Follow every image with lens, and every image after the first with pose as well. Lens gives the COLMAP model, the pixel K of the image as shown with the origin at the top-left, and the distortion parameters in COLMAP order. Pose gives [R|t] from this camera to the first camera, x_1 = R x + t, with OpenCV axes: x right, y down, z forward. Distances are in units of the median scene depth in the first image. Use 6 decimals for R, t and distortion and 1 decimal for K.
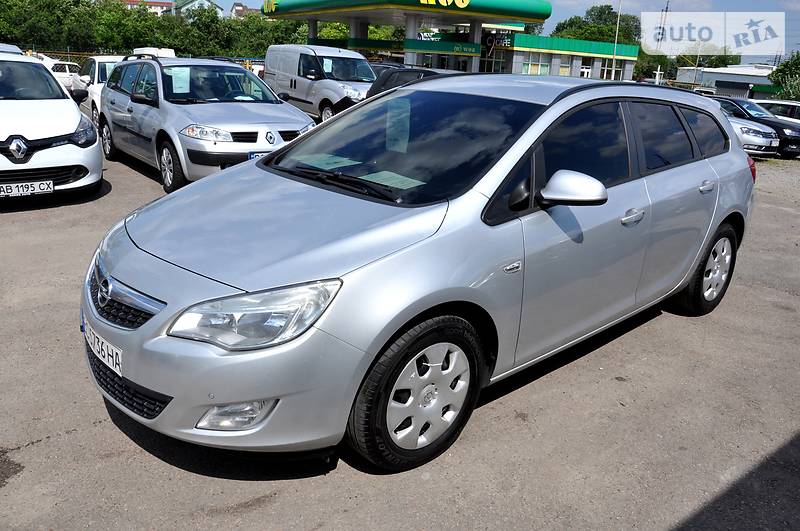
lens RADIAL K [[624.6, 0, 400.4], [0, 624.6, 268.0], [0, 0, 1]] dist [-0.154110, 0.120327]
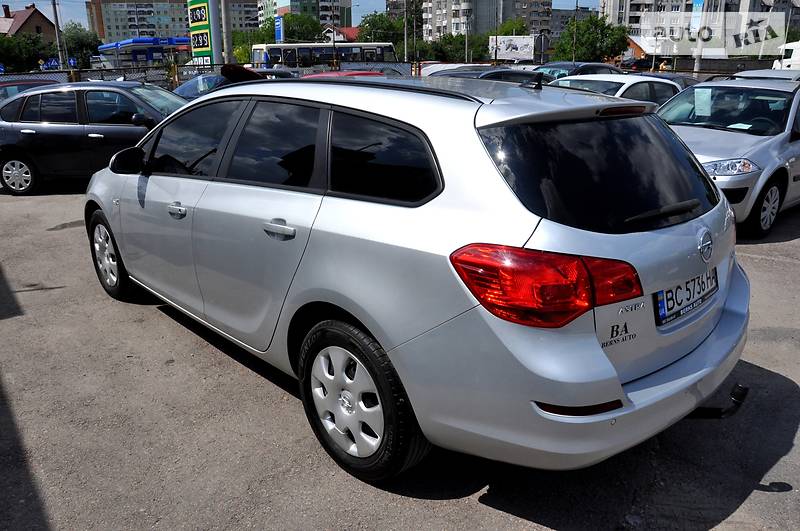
lens RADIAL K [[624.6, 0, 400.4], [0, 624.6, 268.0], [0, 0, 1]] dist [-0.154110, 0.120327]
pose [[0.036226, 0.263794, -0.963899, 0.771174], [-0.316857, 0.917797, 0.239269, -0.196009], [0.947781, 0.296750, 0.116833, 0.691990]]
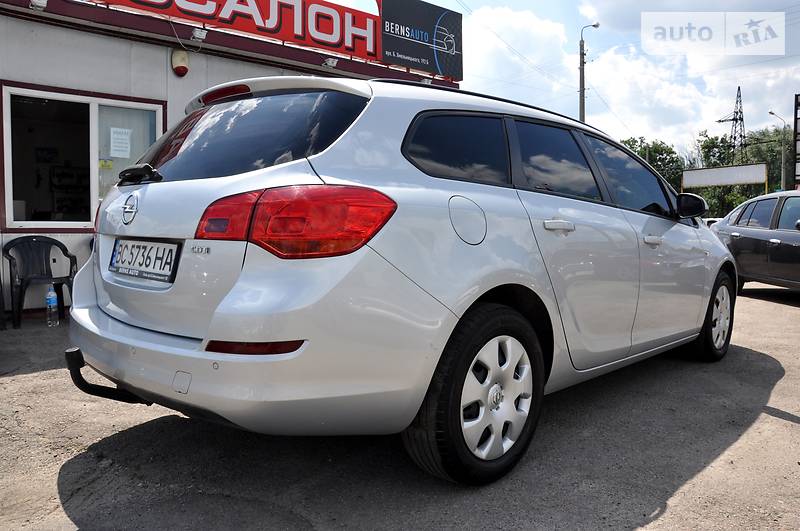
lens RADIAL K [[619.1, 0, 397.6], [0, 619.1, 277.5], [0, 0, 1]] dist [-0.153127, 0.110940]
pose [[-0.994595, -0.049914, -0.091042, 0.284993], [-0.082219, 0.914108, 0.397048, -0.297951], [0.063404, 0.402388, -0.913271, 1.268159]]
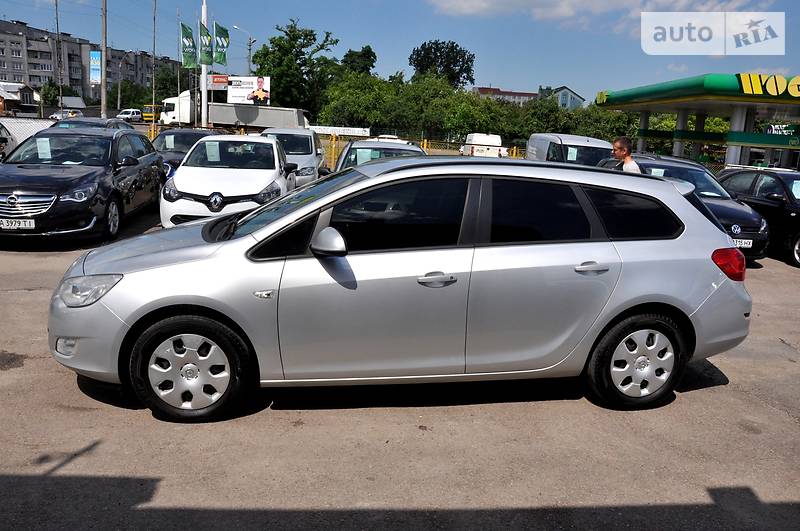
lens RADIAL K [[624.6, 0, 400.4], [0, 624.6, 268.0], [0, 0, 1]] dist [-0.154110, 0.120327]
pose [[0.849723, 0.106824, -0.516295, 0.495674], [-0.176097, 0.980525, -0.086947, 0.003743], [0.496952, 0.164799, 0.851986, 0.000584]]
